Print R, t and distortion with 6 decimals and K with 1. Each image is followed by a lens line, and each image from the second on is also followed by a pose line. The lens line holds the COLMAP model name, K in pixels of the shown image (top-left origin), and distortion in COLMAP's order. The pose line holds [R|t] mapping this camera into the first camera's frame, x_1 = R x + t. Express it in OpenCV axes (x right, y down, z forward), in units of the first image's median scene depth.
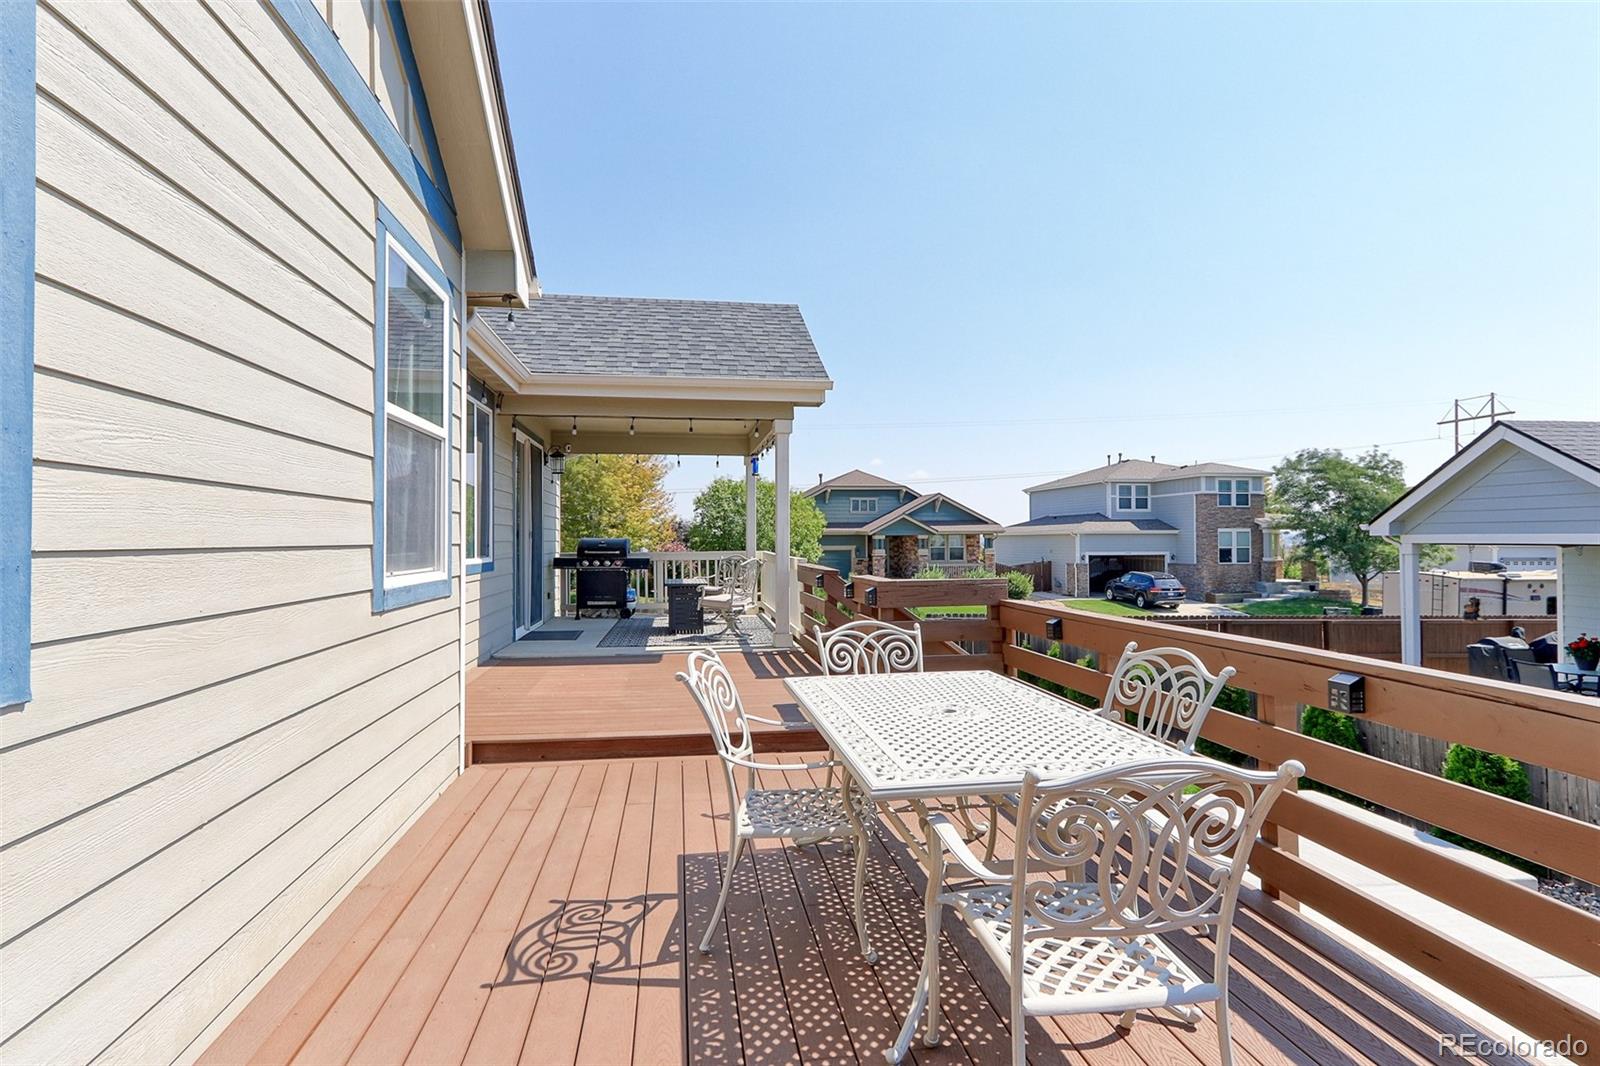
lens RADIAL K [[770.2, 0, 780.4], [0, 770.2, 528.3], [0, 0, 1]] dist [0.000018, 0.000246]
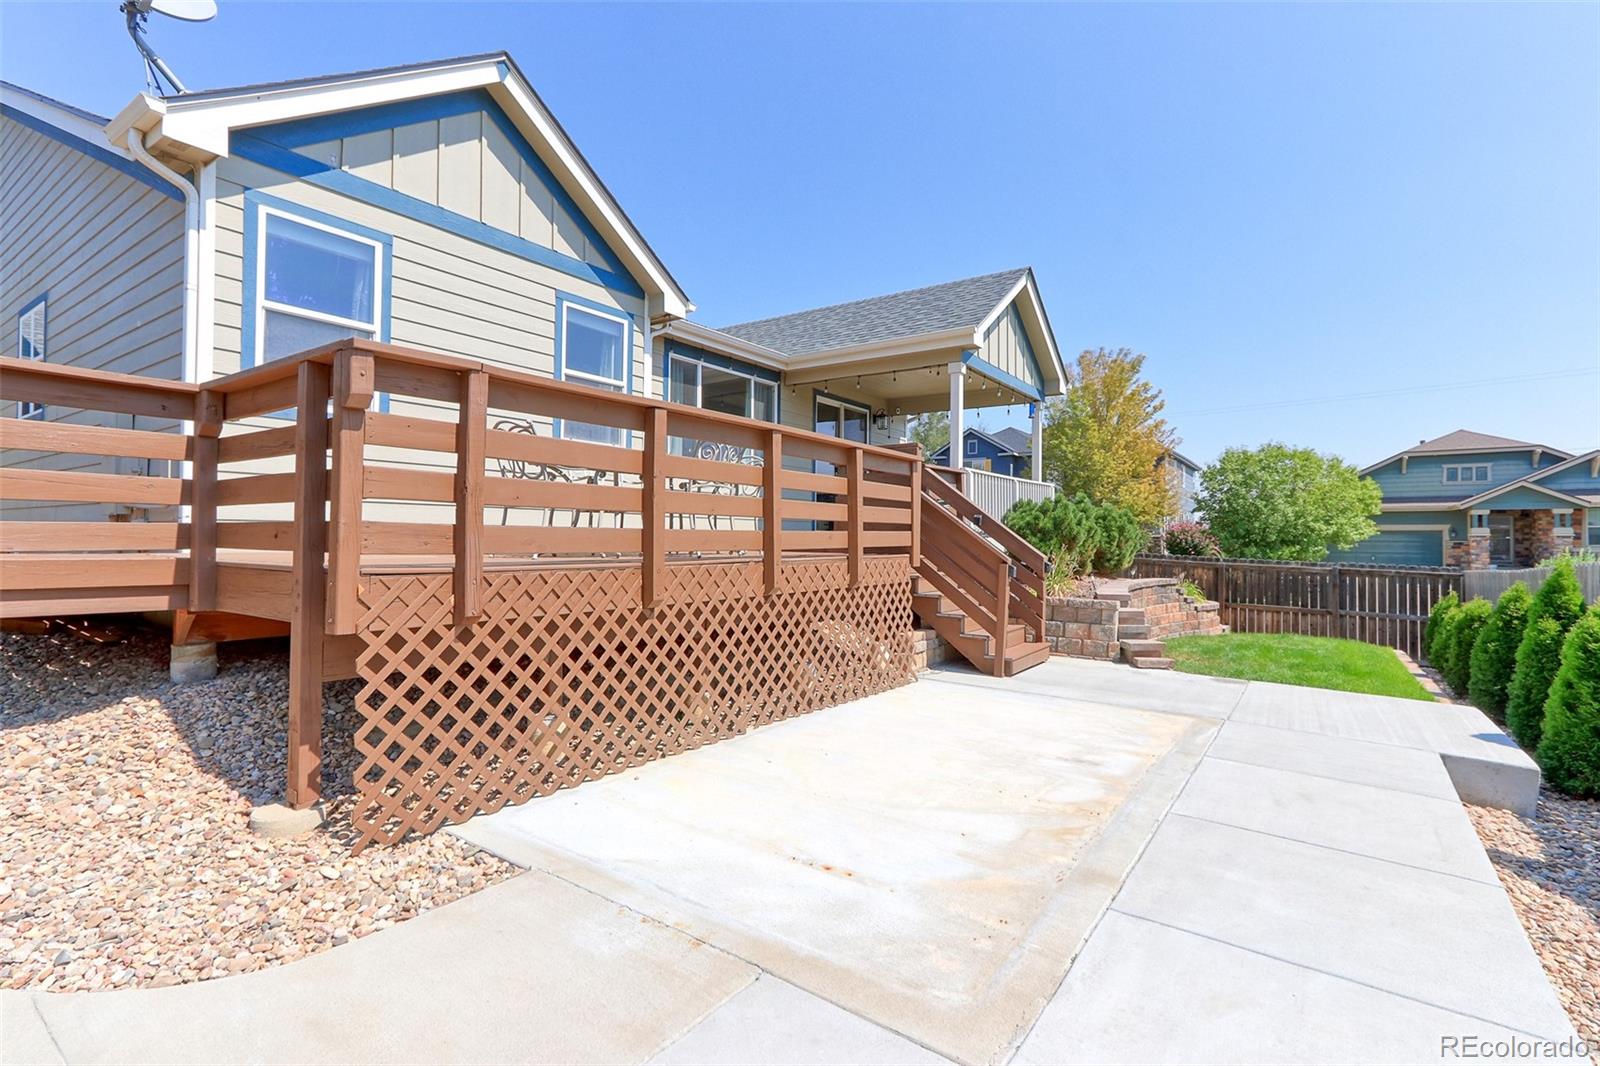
lens RADIAL K [[740.3, 0, 792.6], [0, 740.3, 529.5], [0, 0, 1]] dist [0.002325, 0.001114]
pose [[0.728125, 0.004538, -0.685430, 0.149897], [-0.003040, 0.999990, 0.003391, 0.031056], [0.685438, -0.000386, 0.728131, -0.022174]]
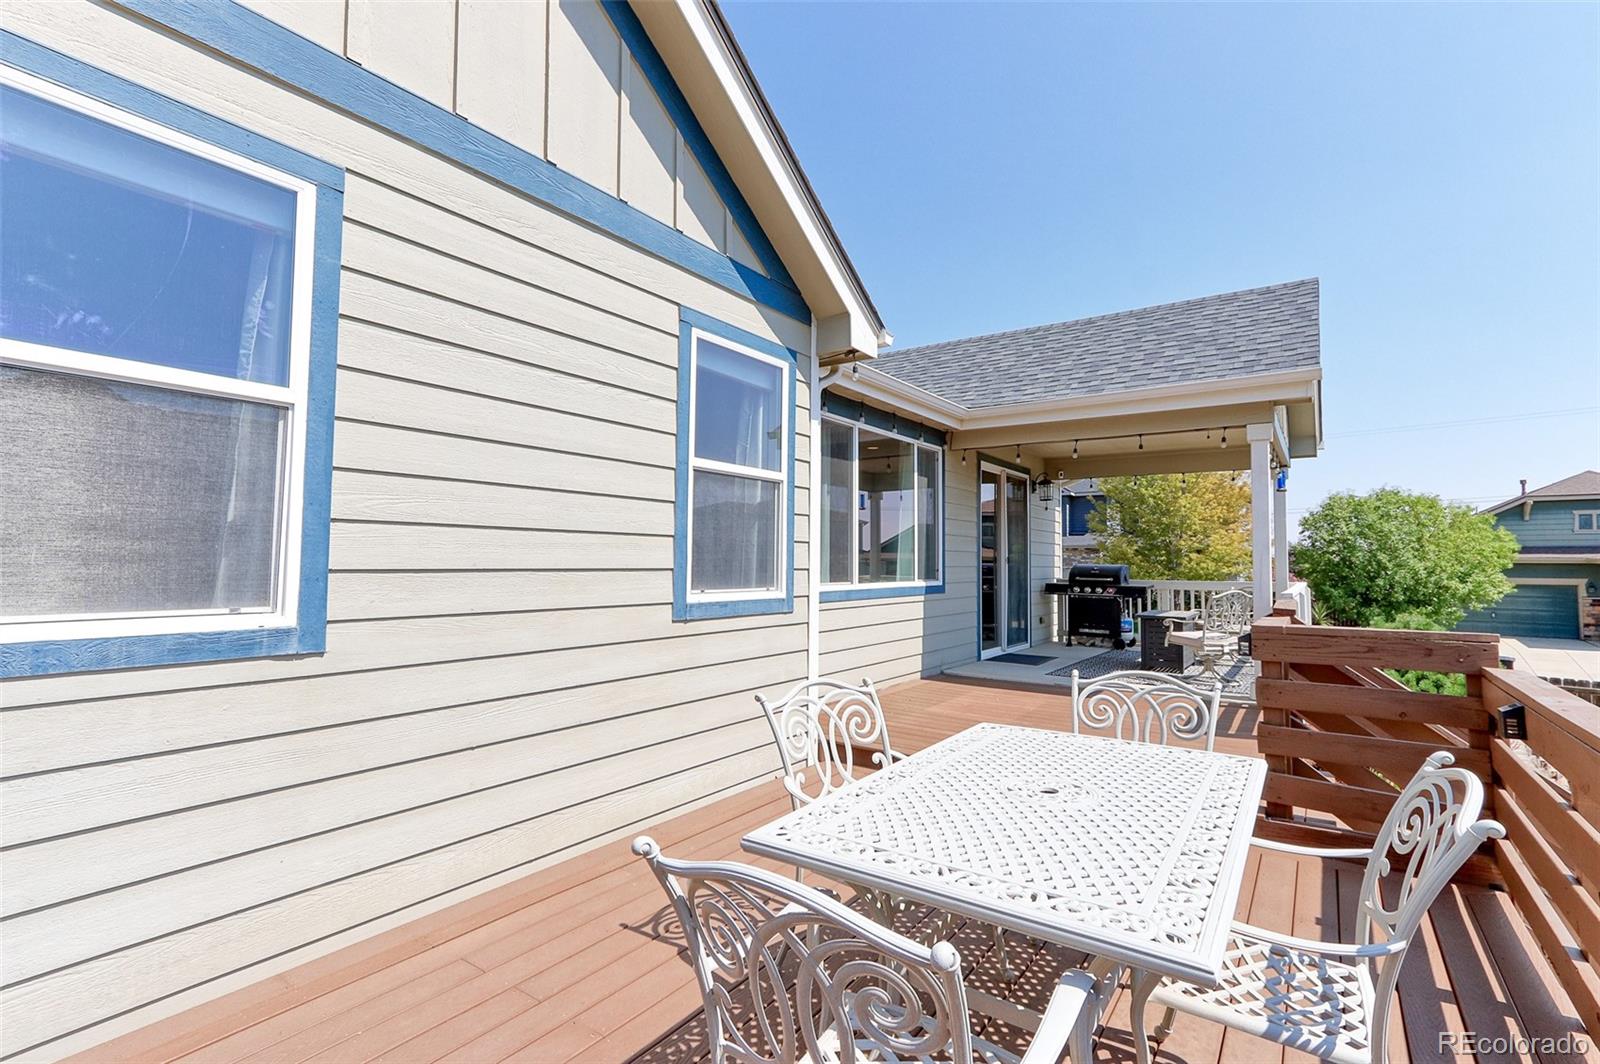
lens RADIAL K [[735.2, 0, 793.8], [0, 735.2, 528.4], [0, 0, 1]] dist [-0.003420, 0.003112]
pose [[0.725843, -0.021130, -0.687536, 0.040652], [-0.001849, 0.999465, -0.032668, -0.000490], [0.687858, 0.024983, 0.725415, 0.019741]]
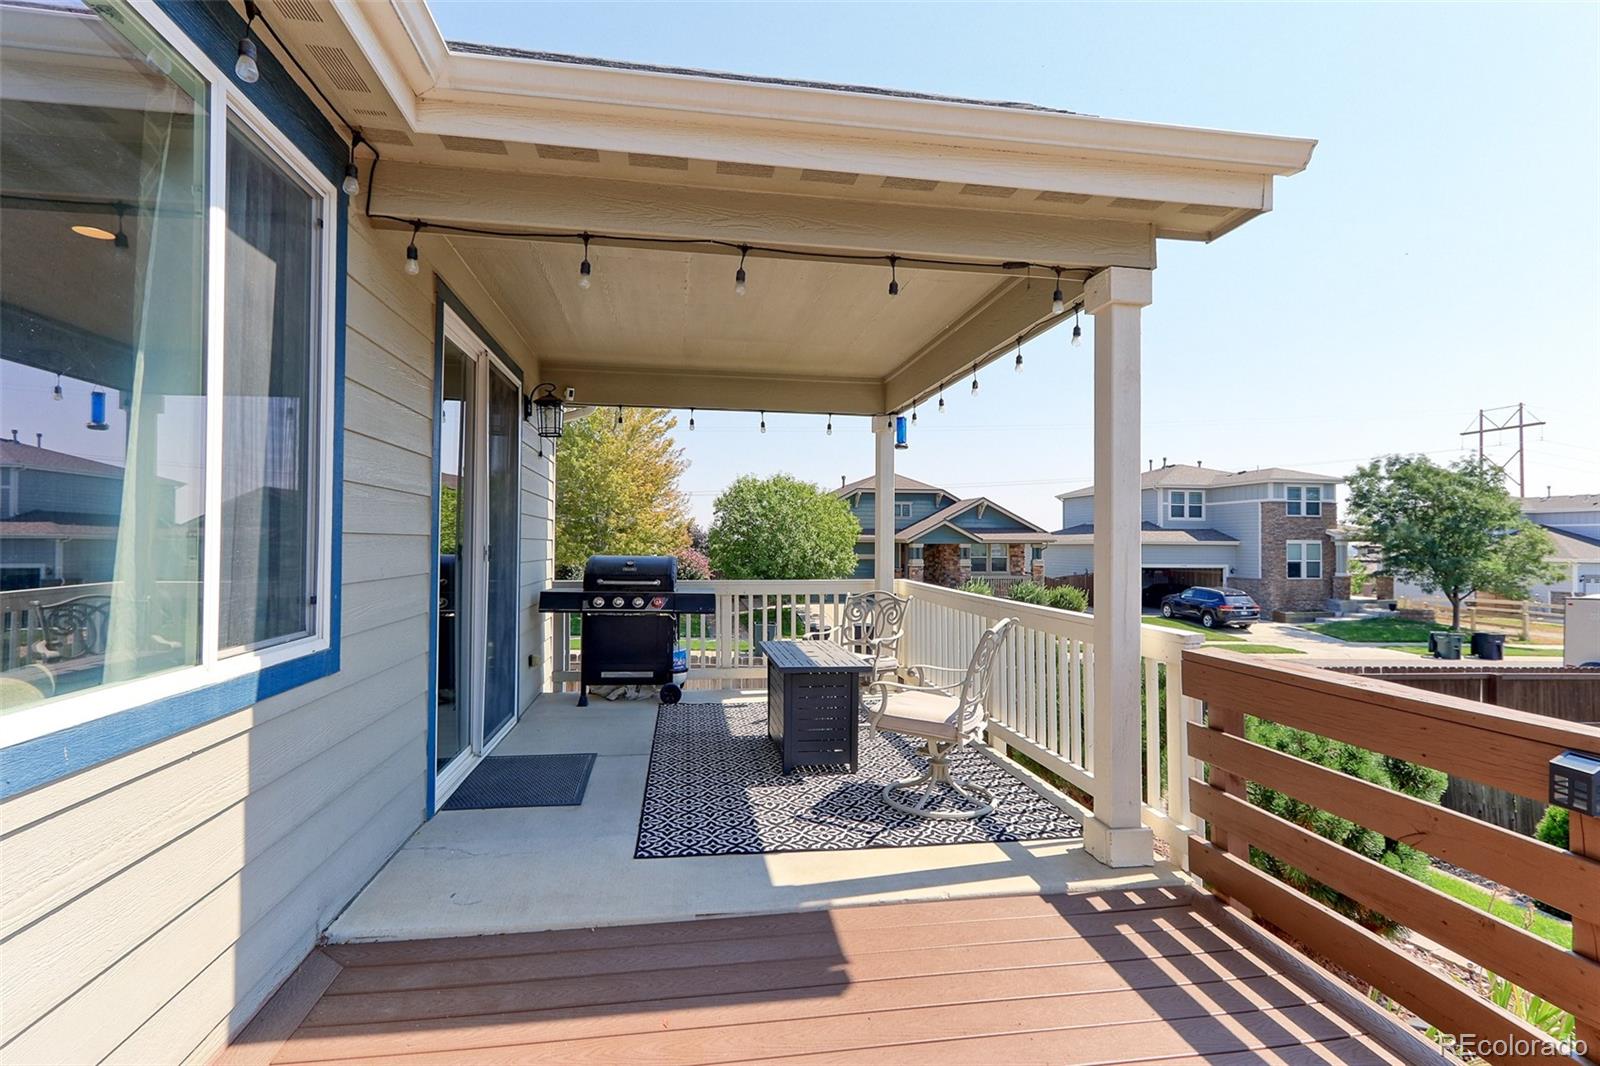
lens RADIAL K [[744.9, 0, 782.4], [0, 744.9, 529.8], [0, 0, 1]] dist [0.002354, 0.000350]
pose [[0.999911, 0.011260, 0.007128, -0.038649], [-0.011230, 0.999928, -0.004226, -0.001591], [-0.007175, 0.004145, 0.999966, 0.143057]]
